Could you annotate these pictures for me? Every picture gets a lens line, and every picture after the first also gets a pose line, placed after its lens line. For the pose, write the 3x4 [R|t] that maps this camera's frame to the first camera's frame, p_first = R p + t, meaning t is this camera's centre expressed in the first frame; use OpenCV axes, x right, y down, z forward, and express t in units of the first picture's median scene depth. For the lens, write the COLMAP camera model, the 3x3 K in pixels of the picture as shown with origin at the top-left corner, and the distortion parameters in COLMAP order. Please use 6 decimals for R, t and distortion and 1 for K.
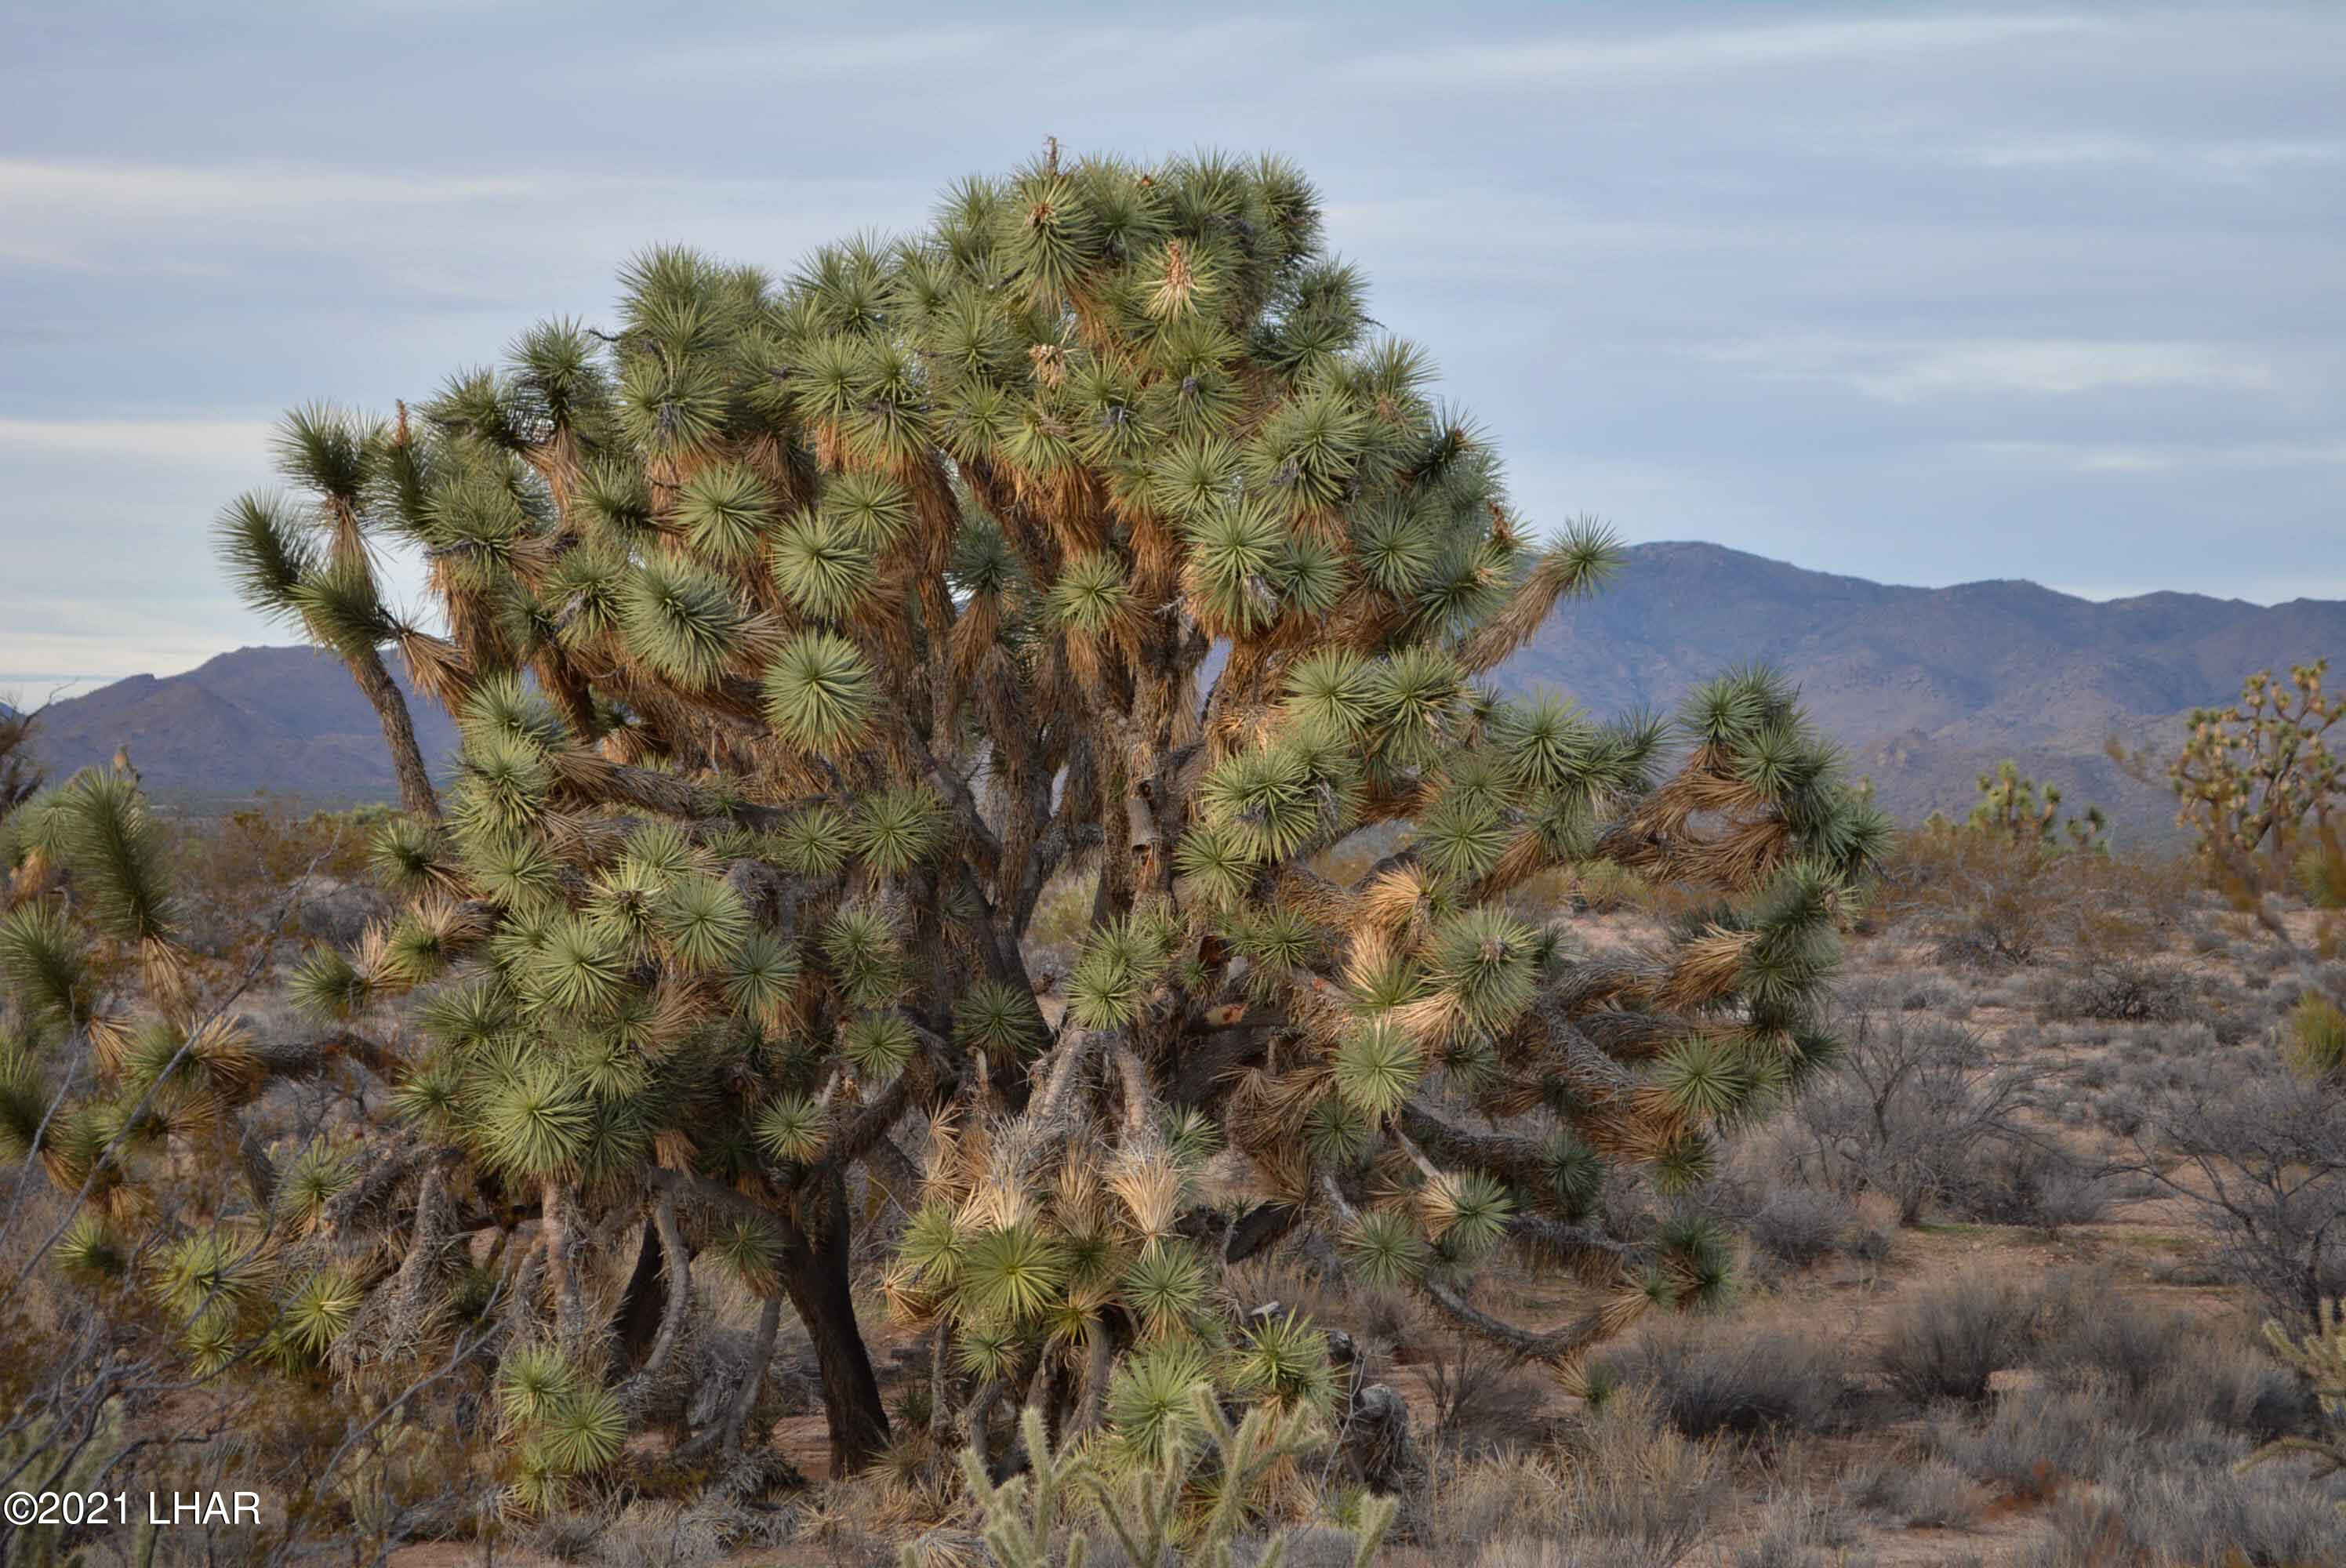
lens RADIAL K [[5582.3, 0, 1171.8], [0, 5582.3, 782.0], [0, 0, 1]] dist [0.080527, 0.000000]
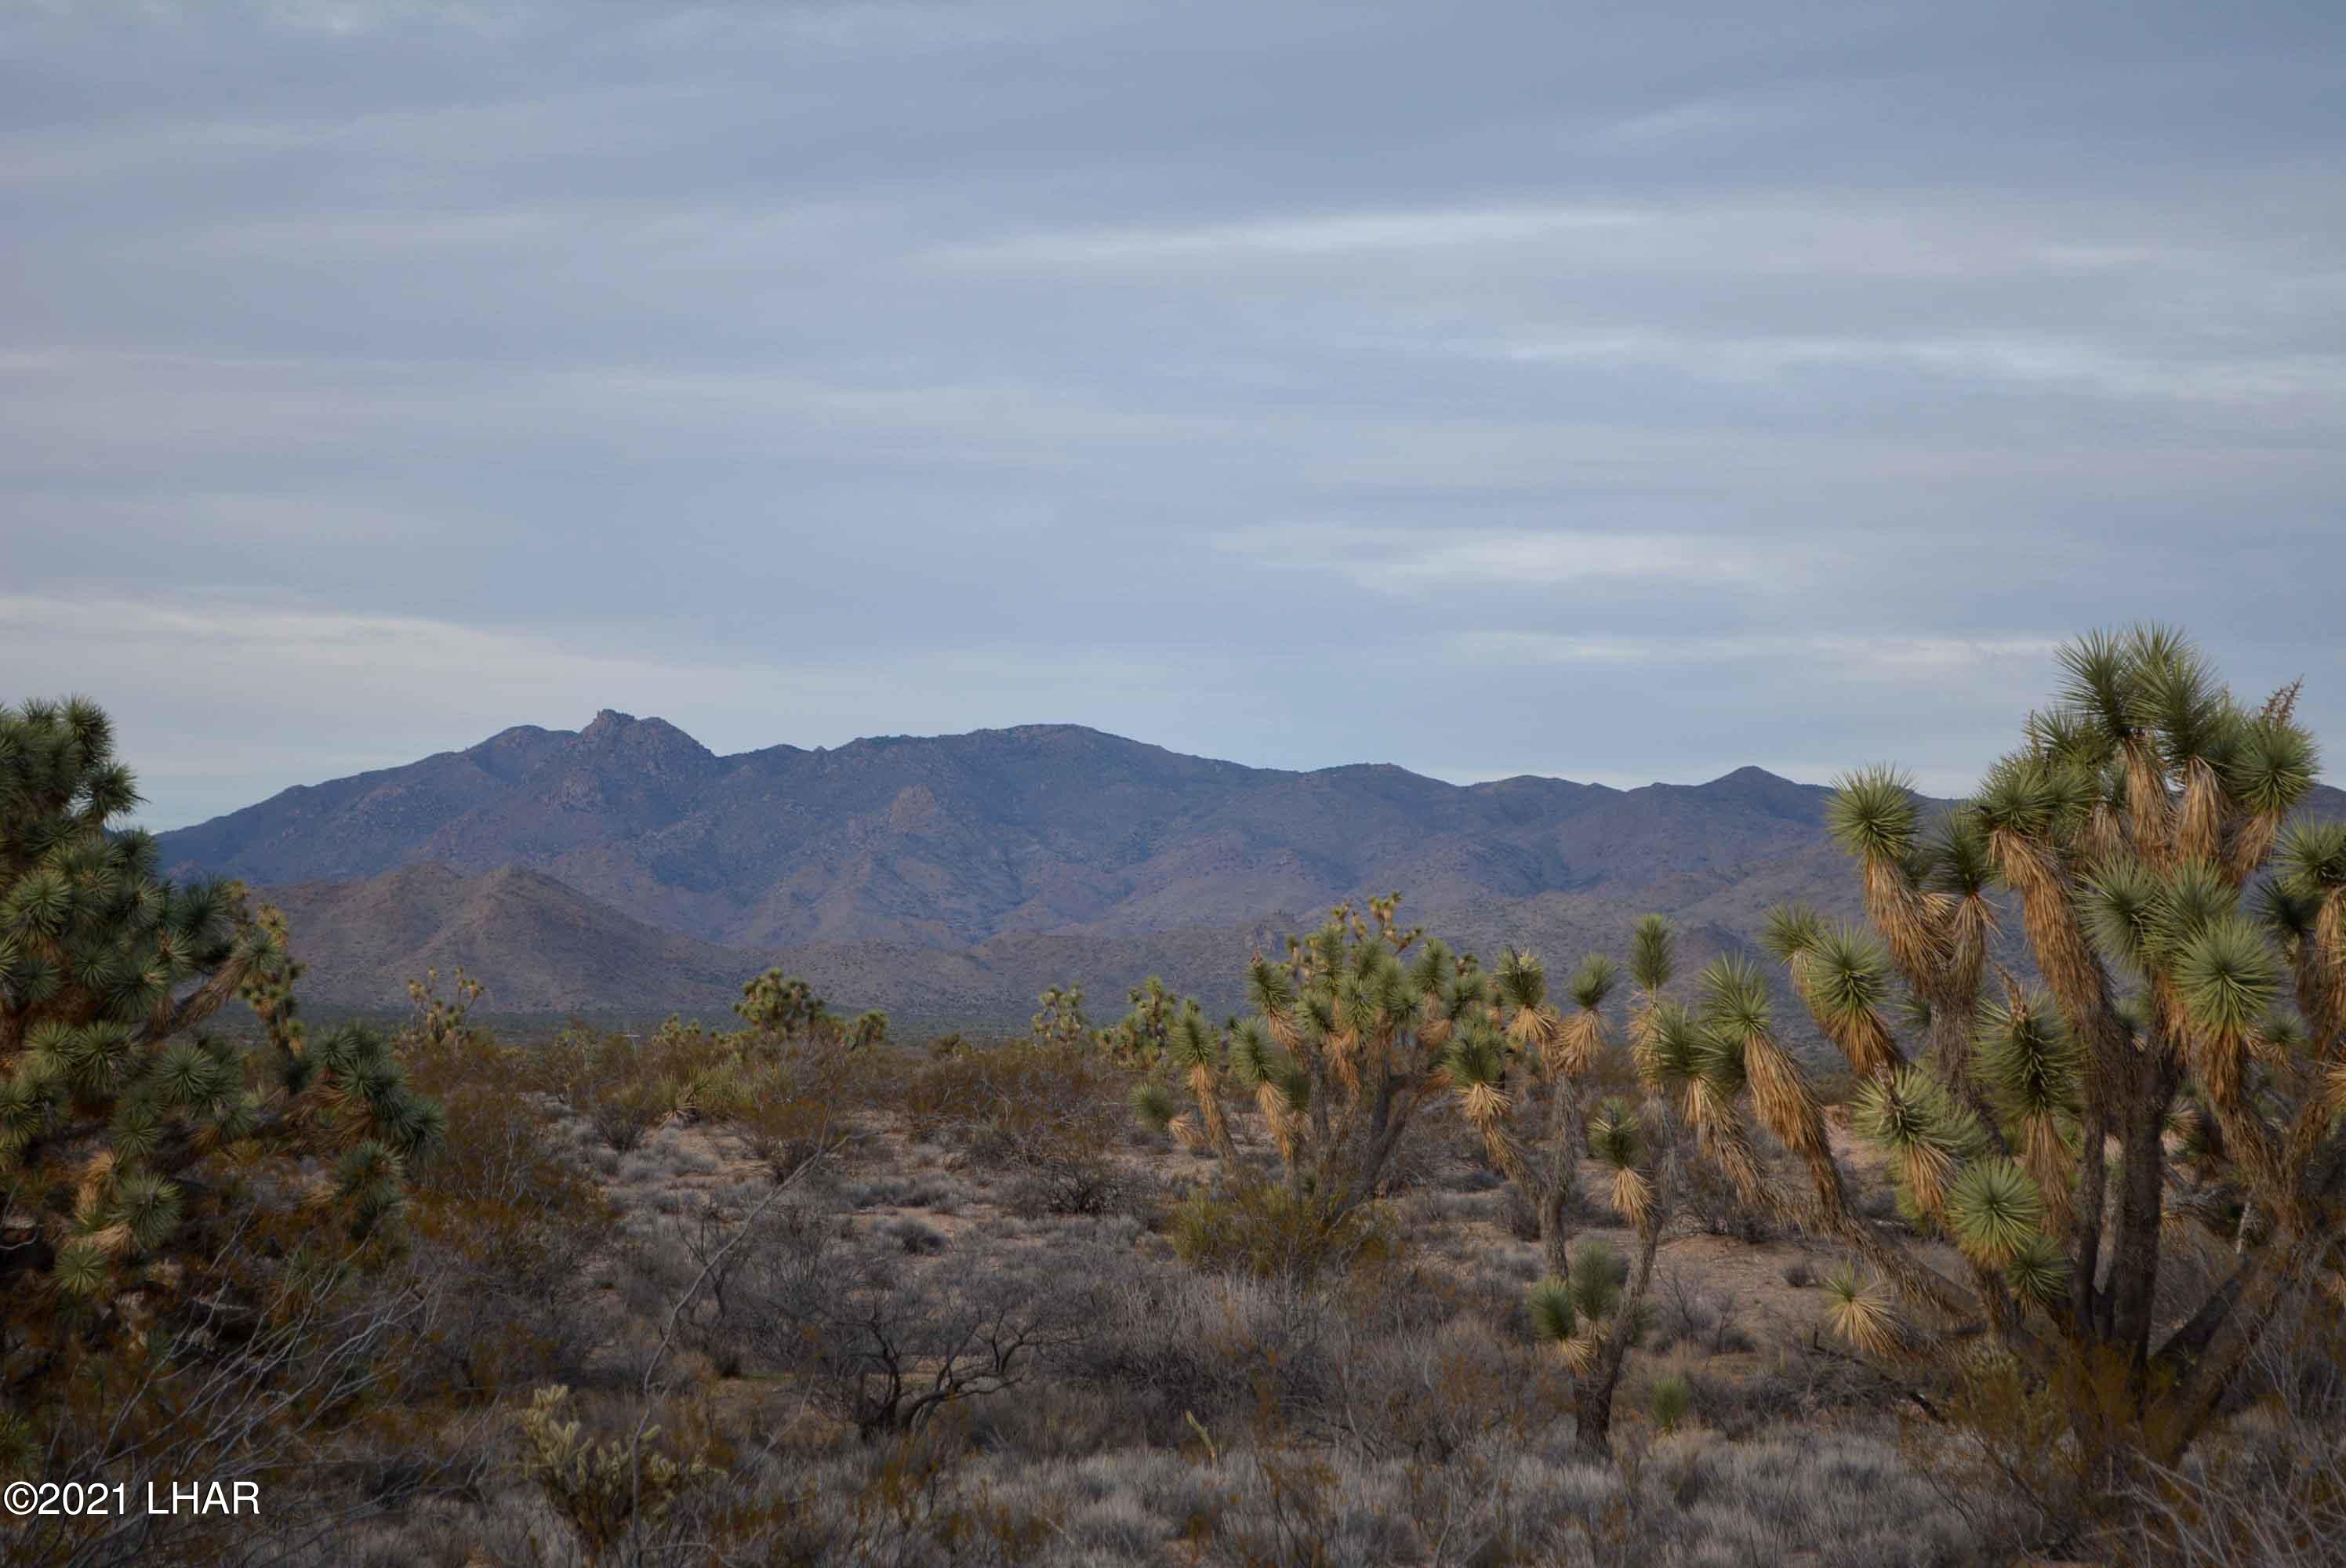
lens RADIAL K [[5582.3, 0, 1176.7], [0, 5582.3, 770.6], [0, 0, 1]] dist [0.080527, 0.000000]
pose [[0.993659, 0.003297, 0.112385, 0.166980], [0.000577, 0.999407, -0.034420, -0.039088], [-0.112432, 0.034266, 0.993068, -0.696483]]
